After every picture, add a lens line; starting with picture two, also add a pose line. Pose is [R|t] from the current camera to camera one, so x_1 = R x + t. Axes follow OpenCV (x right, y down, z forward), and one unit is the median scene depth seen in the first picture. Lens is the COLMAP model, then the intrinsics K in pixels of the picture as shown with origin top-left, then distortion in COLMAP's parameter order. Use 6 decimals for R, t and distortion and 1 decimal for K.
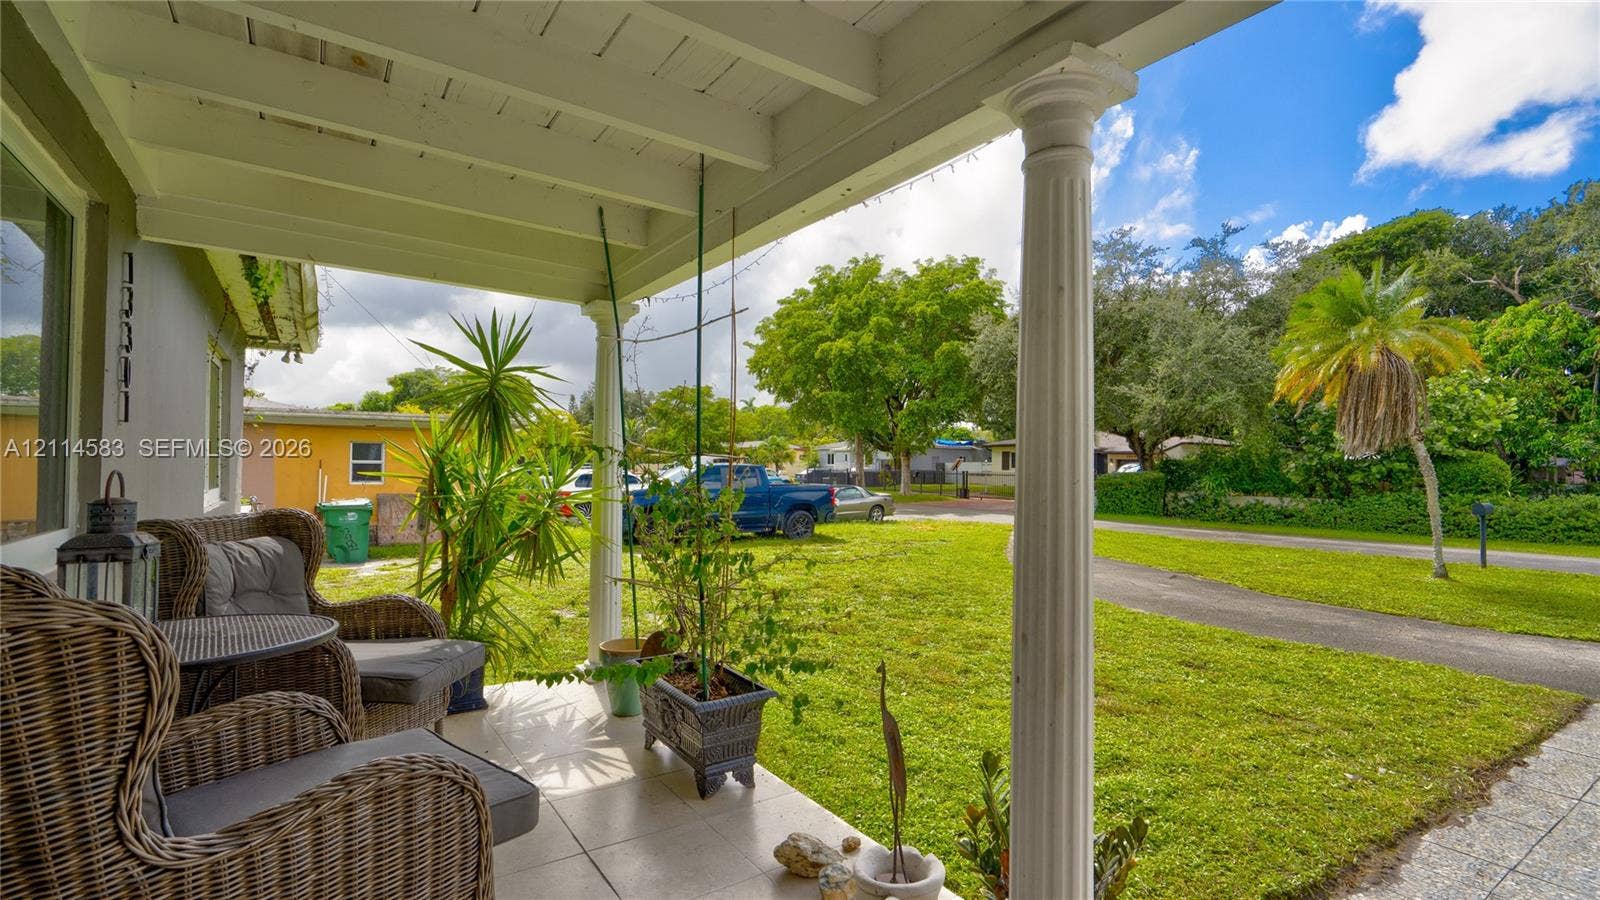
lens RADIAL K [[732.5, 0, 808.1], [0, 732.5, 453.1], [0, 0, 1]] dist [0.002339, 0.000770]
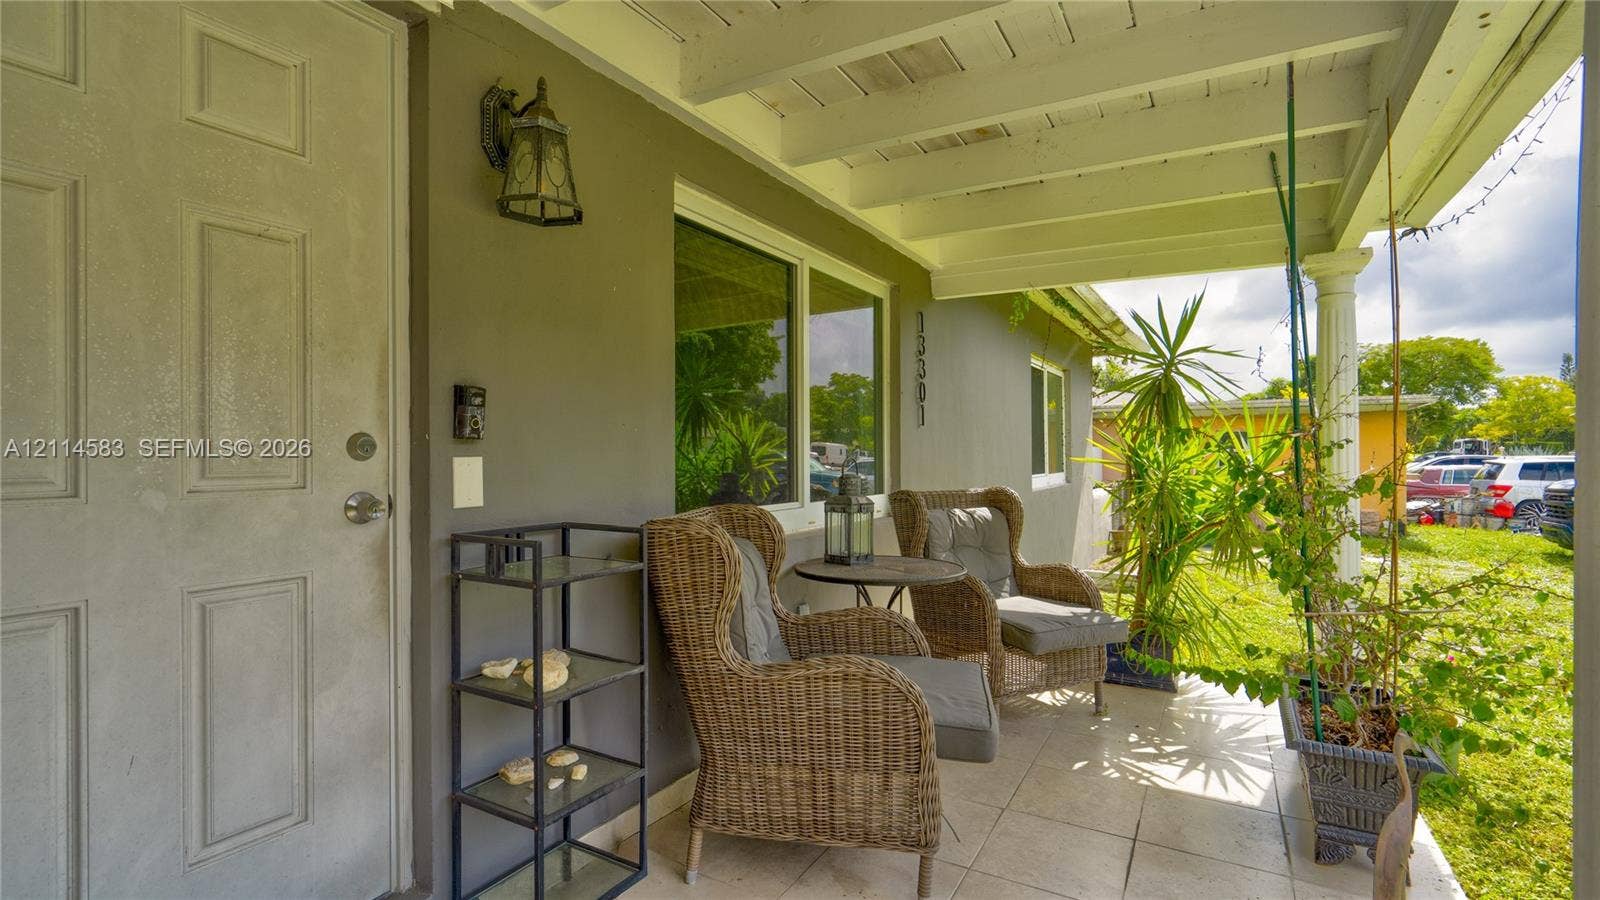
lens RADIAL K [[732.5, 0, 808.1], [0, 732.5, 453.1], [0, 0, 1]] dist [0.002339, 0.000770]
pose [[0.421060, -0.010363, -0.906974, 0.337835], [0.024592, 0.999698, -0.000005, 0.008293], [0.906699, -0.022302, 0.421187, 0.157291]]
